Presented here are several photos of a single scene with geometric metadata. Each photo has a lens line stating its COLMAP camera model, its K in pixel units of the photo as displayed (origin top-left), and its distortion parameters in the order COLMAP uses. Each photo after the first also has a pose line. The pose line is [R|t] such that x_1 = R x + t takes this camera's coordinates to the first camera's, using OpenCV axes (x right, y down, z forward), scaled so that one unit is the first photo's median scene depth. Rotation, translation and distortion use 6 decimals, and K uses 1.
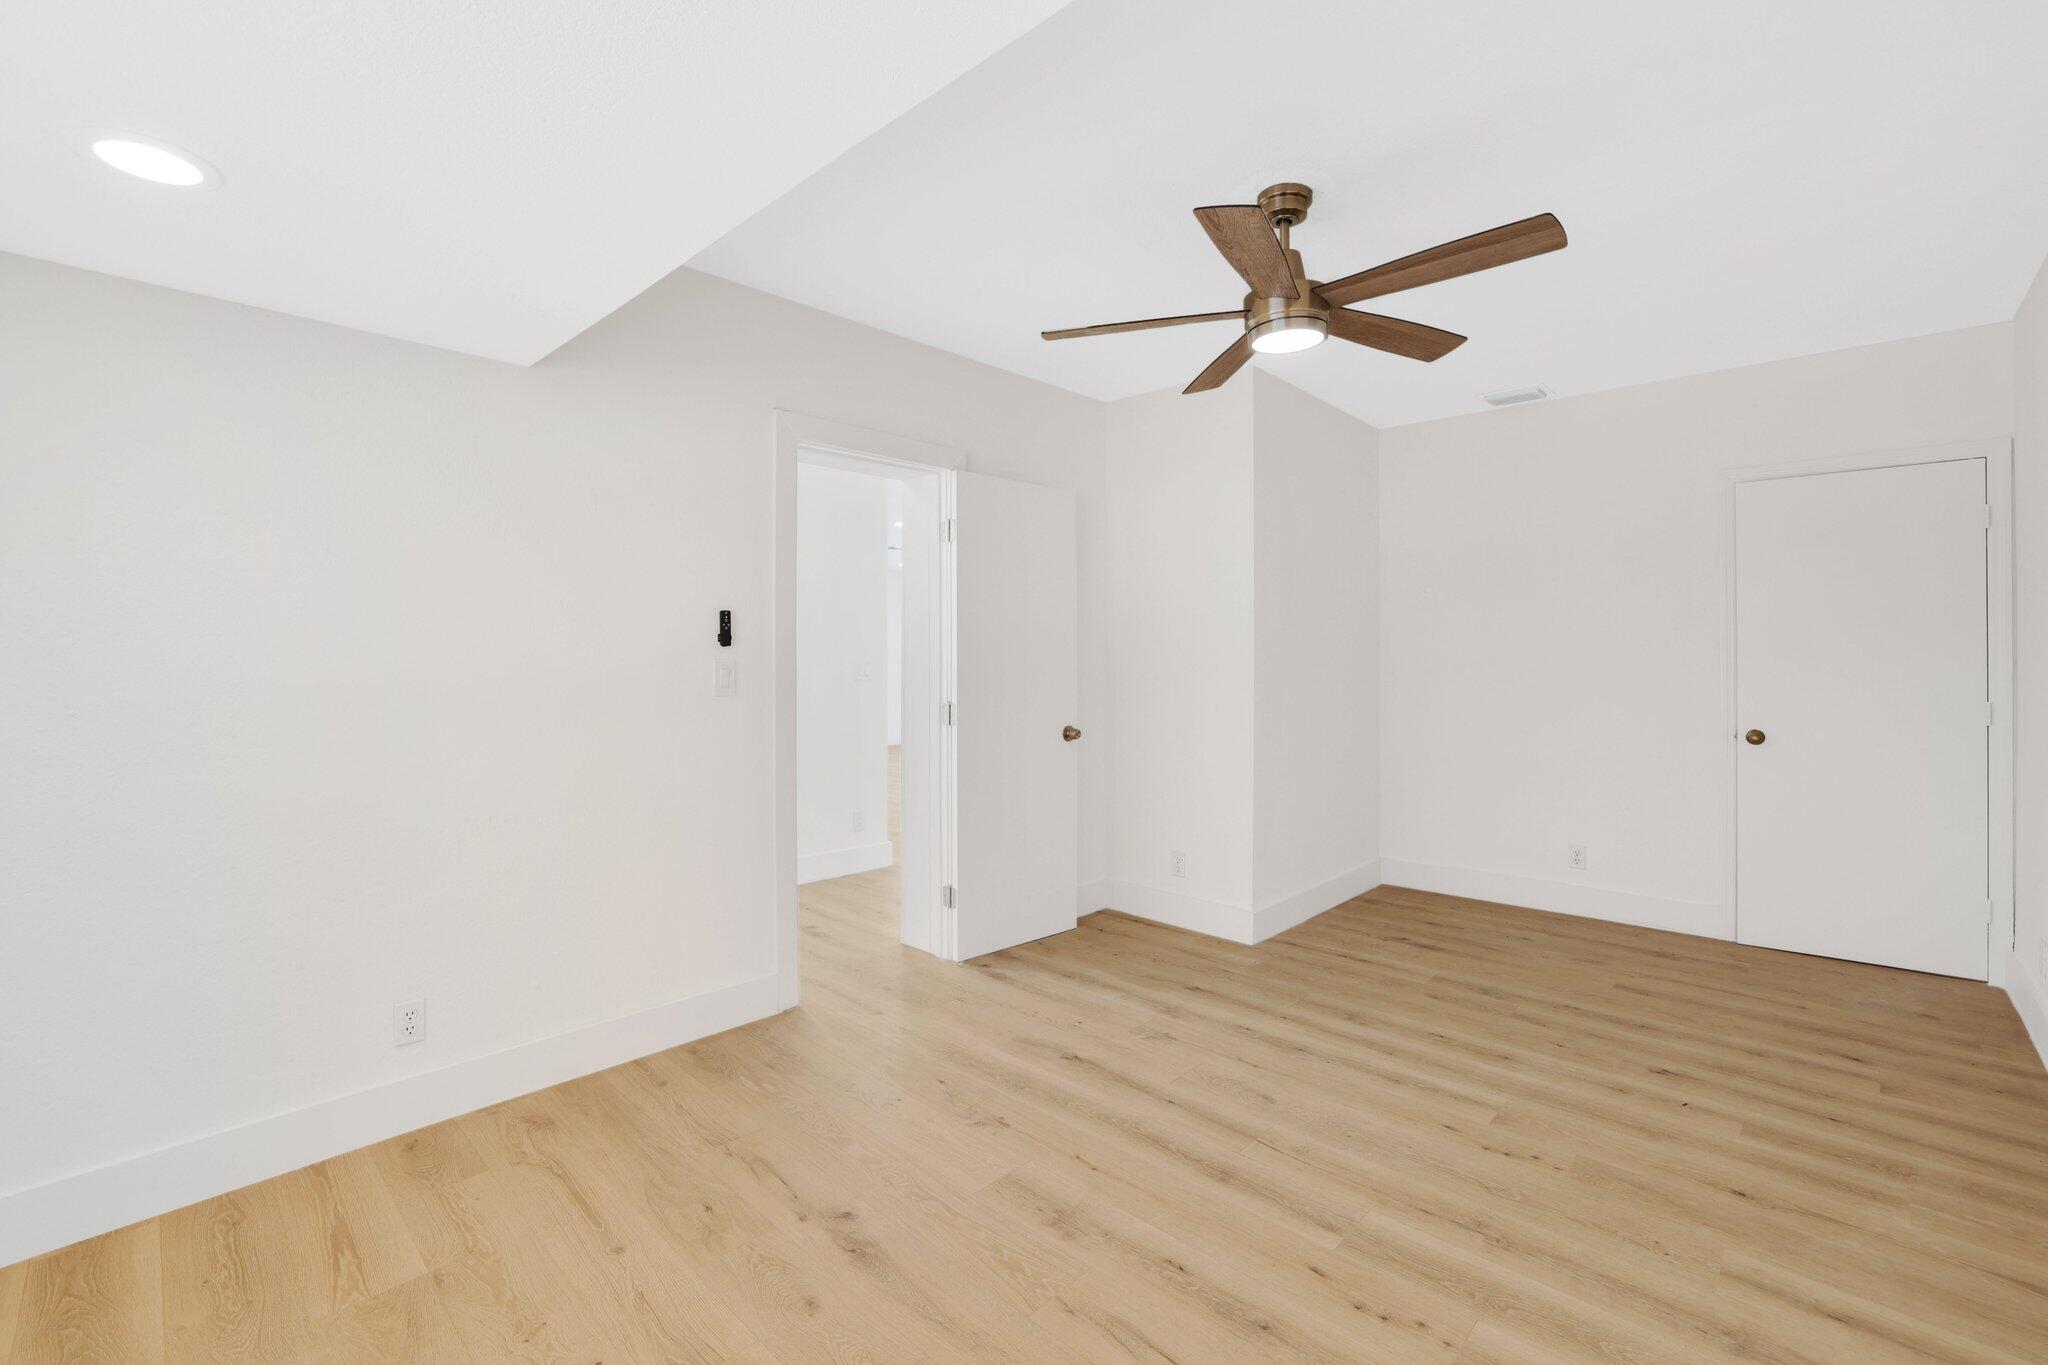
lens RADIAL K [[884.6, 0, 1030.3], [0, 884.6, 669.4], [0, 0, 1]] dist [-0.001423, 0.000092]
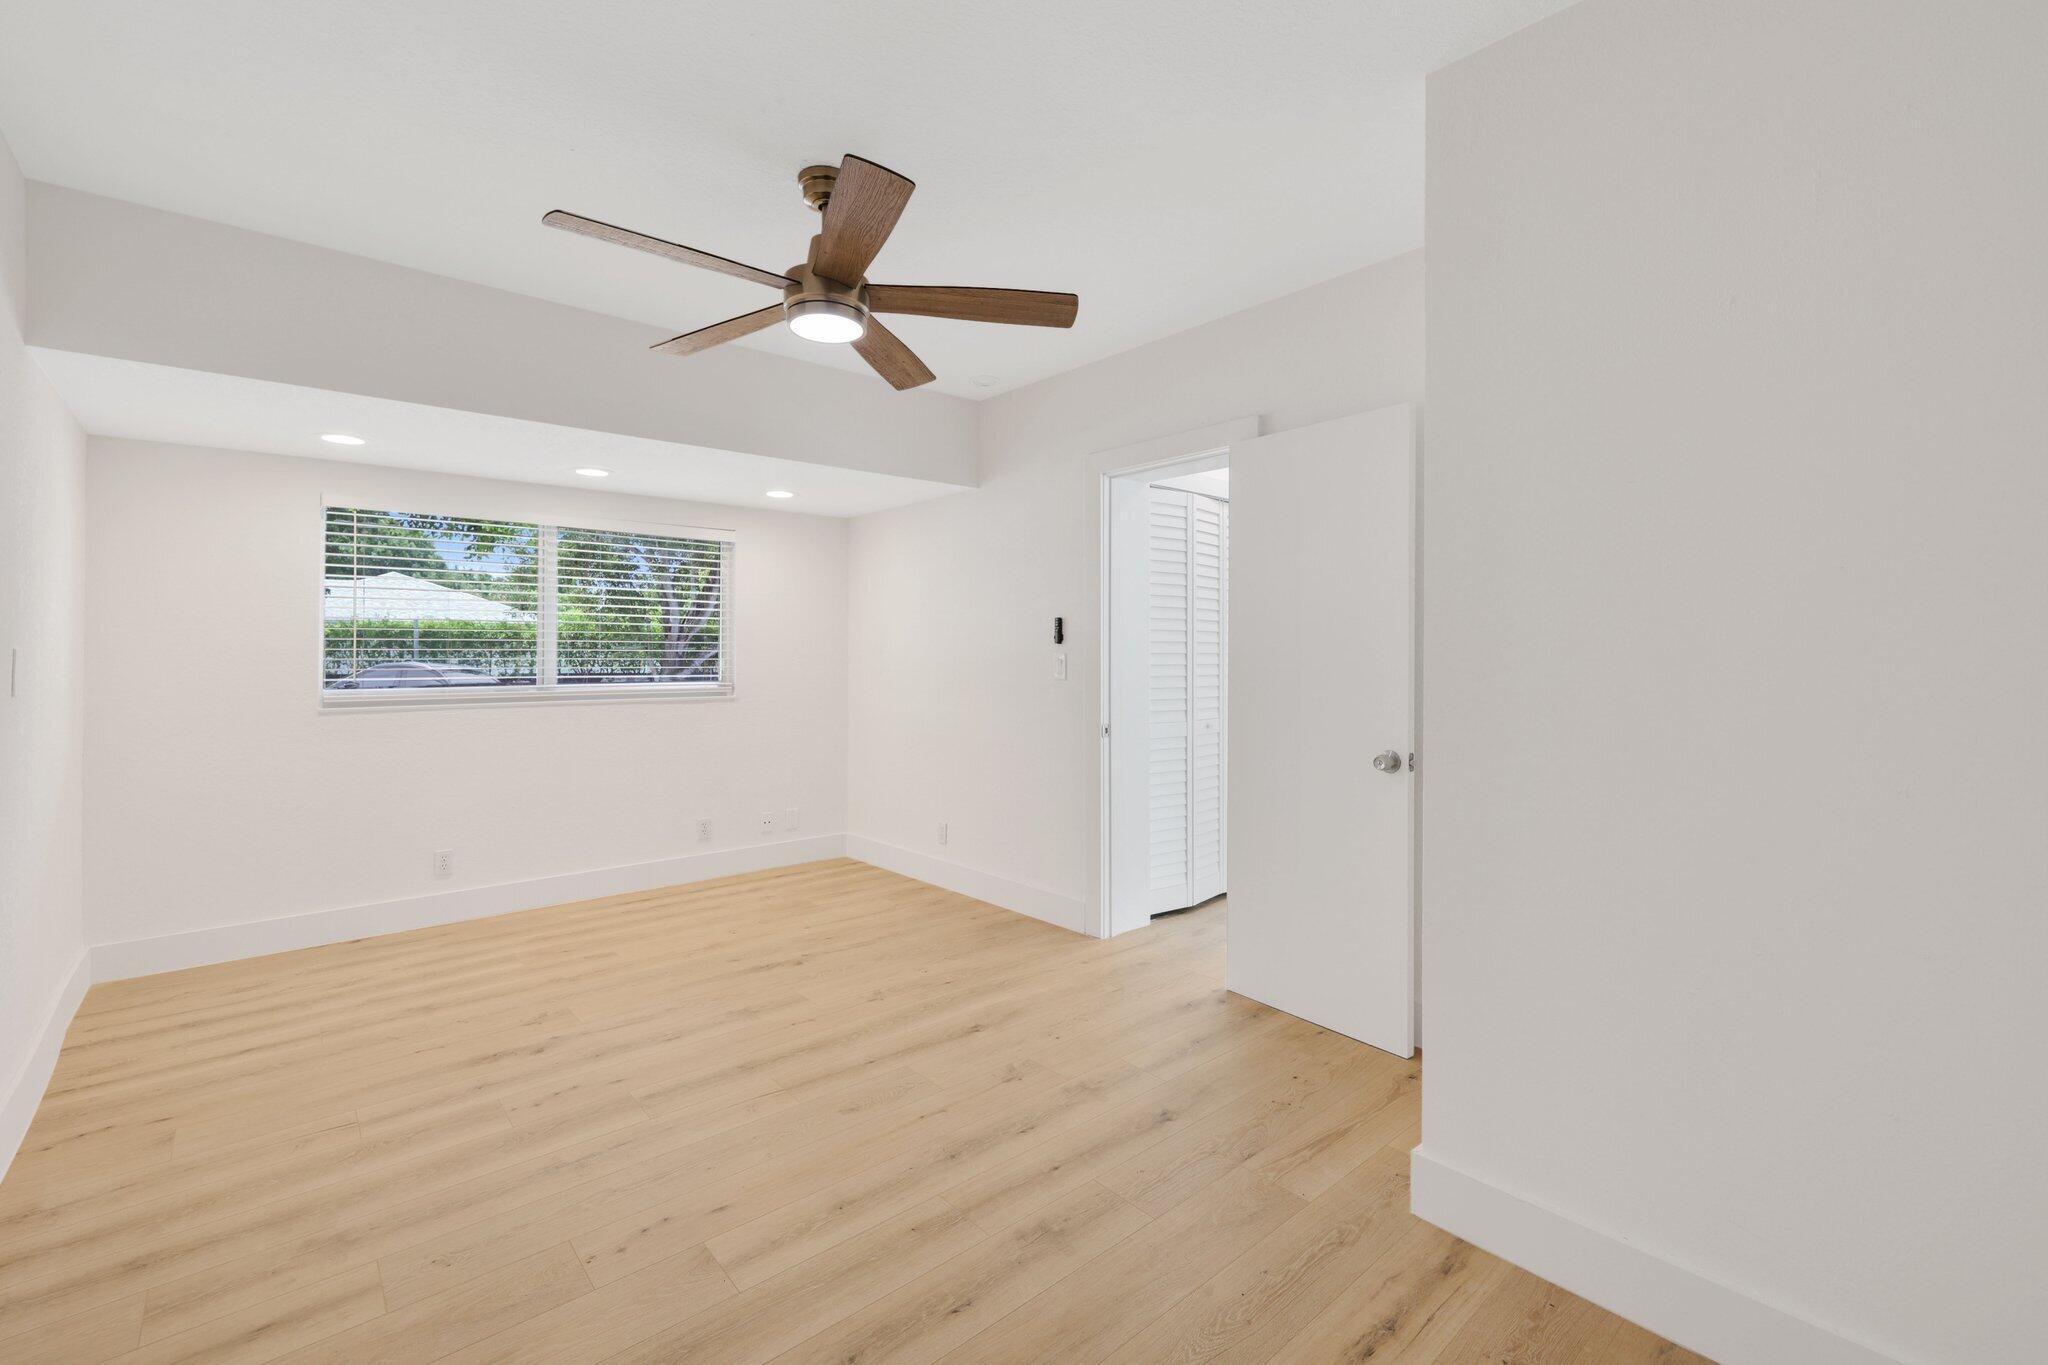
lens RADIAL K [[884.6, 0, 1035.4], [0, 884.6, 663.7], [0, 0, 1]] dist [-0.001423, 0.000092]
pose [[-0.100613, 0.001003, -0.994925, 1.100252], [-0.010199, 0.999946, 0.002039, 0.001920], [0.994873, 0.010353, -0.100598, 1.189400]]
